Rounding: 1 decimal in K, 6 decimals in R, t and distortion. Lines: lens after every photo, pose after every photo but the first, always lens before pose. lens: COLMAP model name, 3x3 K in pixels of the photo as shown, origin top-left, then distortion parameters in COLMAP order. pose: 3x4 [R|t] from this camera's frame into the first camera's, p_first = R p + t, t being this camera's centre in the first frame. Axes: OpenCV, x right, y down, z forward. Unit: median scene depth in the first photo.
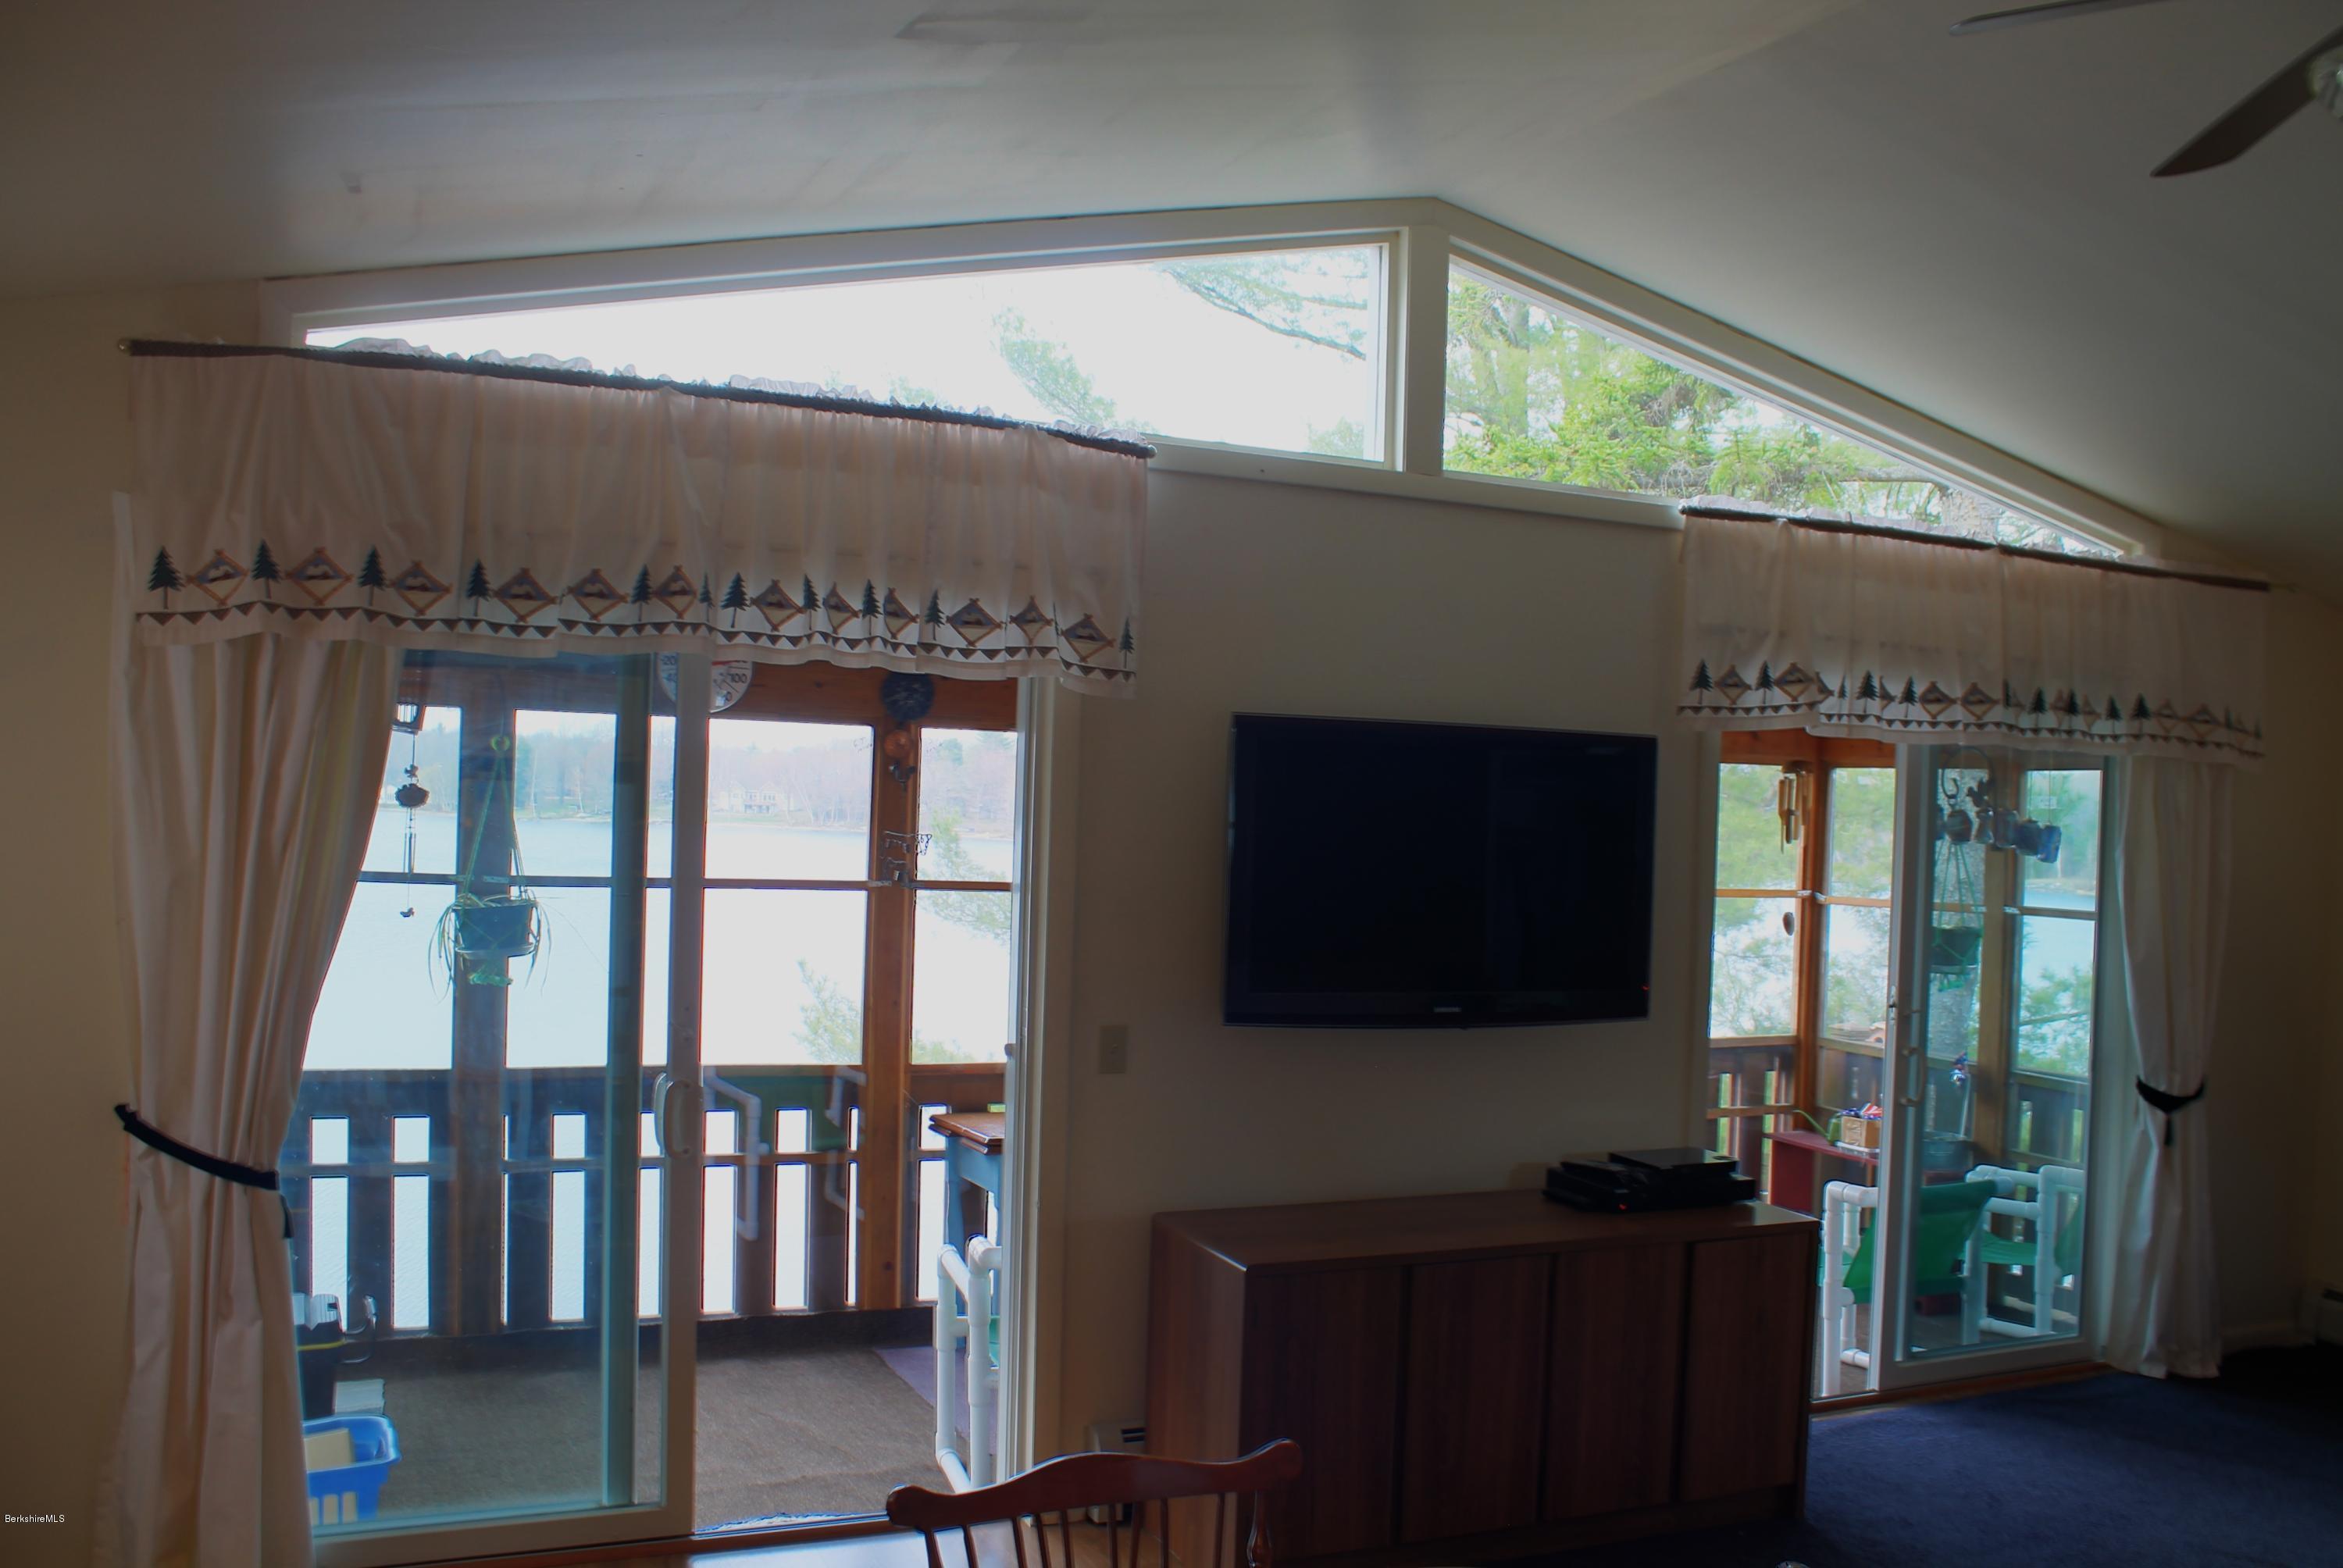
lens RADIAL K [[2014.9, 0, 1173.0], [0, 2014.9, 830.5], [0, 0, 1]] dist [-0.162989, 0.156437]
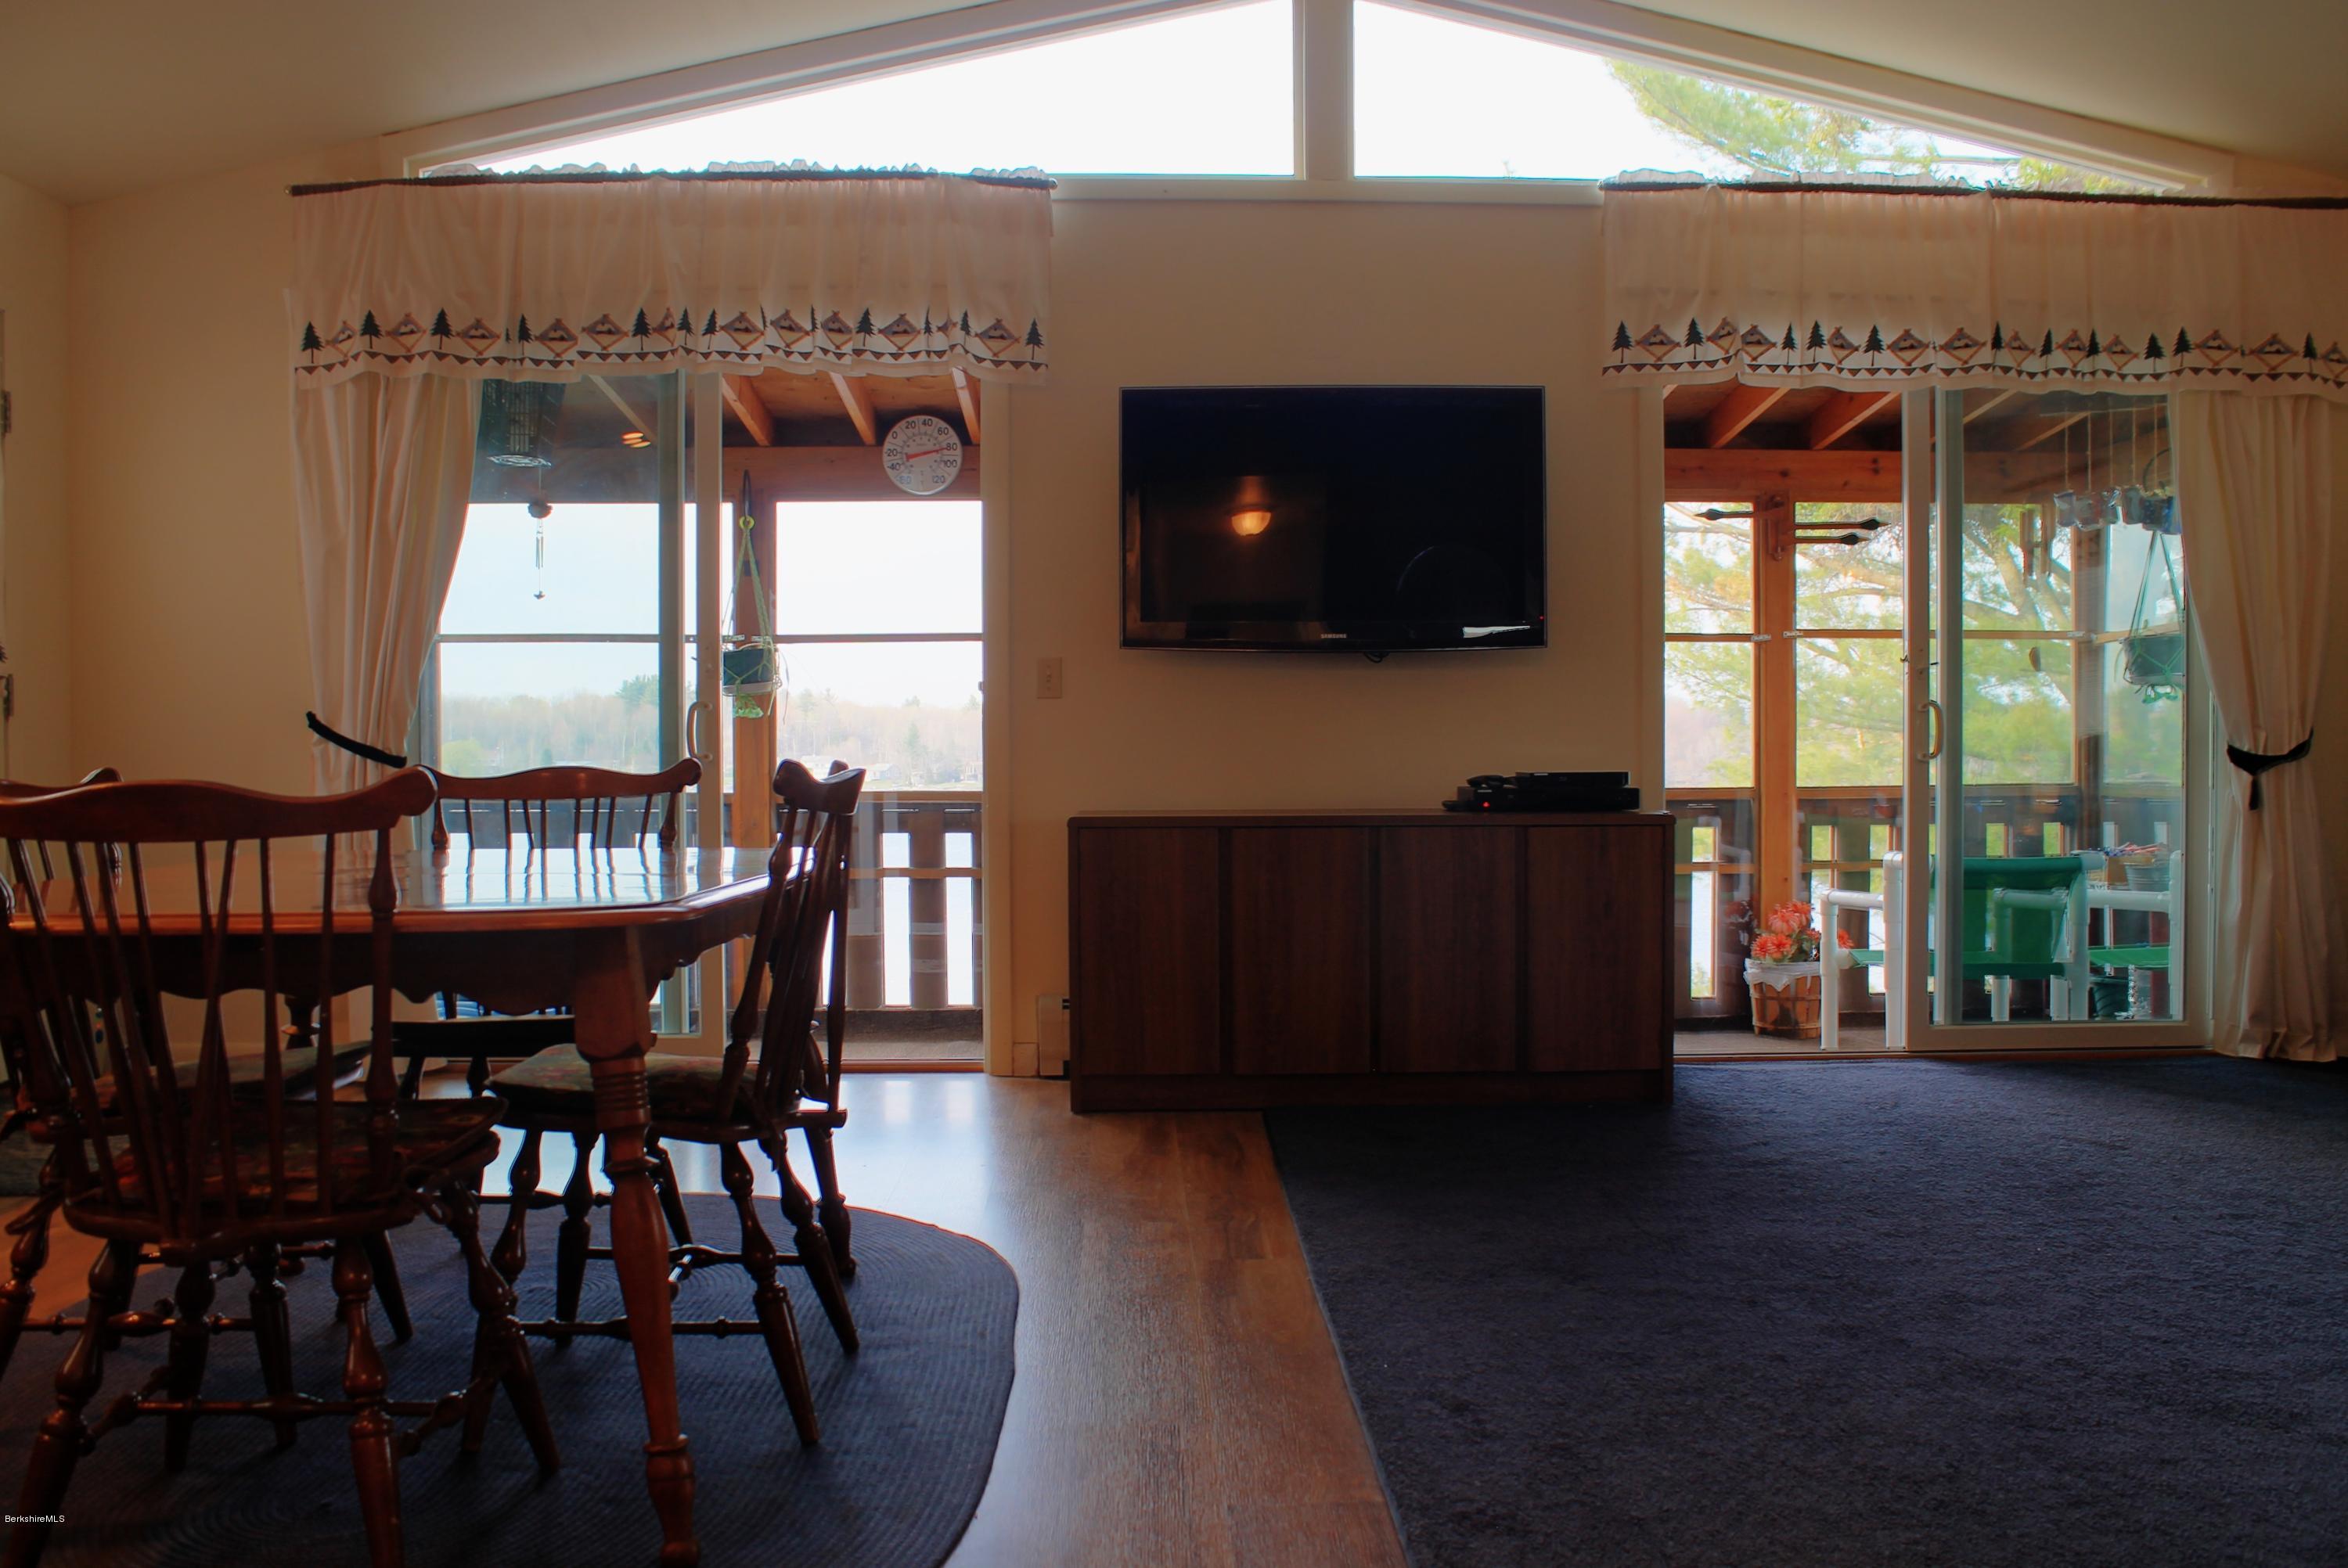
lens RADIAL K [[2019.0, 0, 1175.5], [0, 2019.0, 830.6], [0, 0, 1]] dist [-0.162989, 0.156437]
pose [[0.921772, -0.025387, -0.386901, 0.520121], [0.028832, 0.999579, 0.003102, 0.204127], [0.386659, -0.014015, 0.922116, -0.087899]]
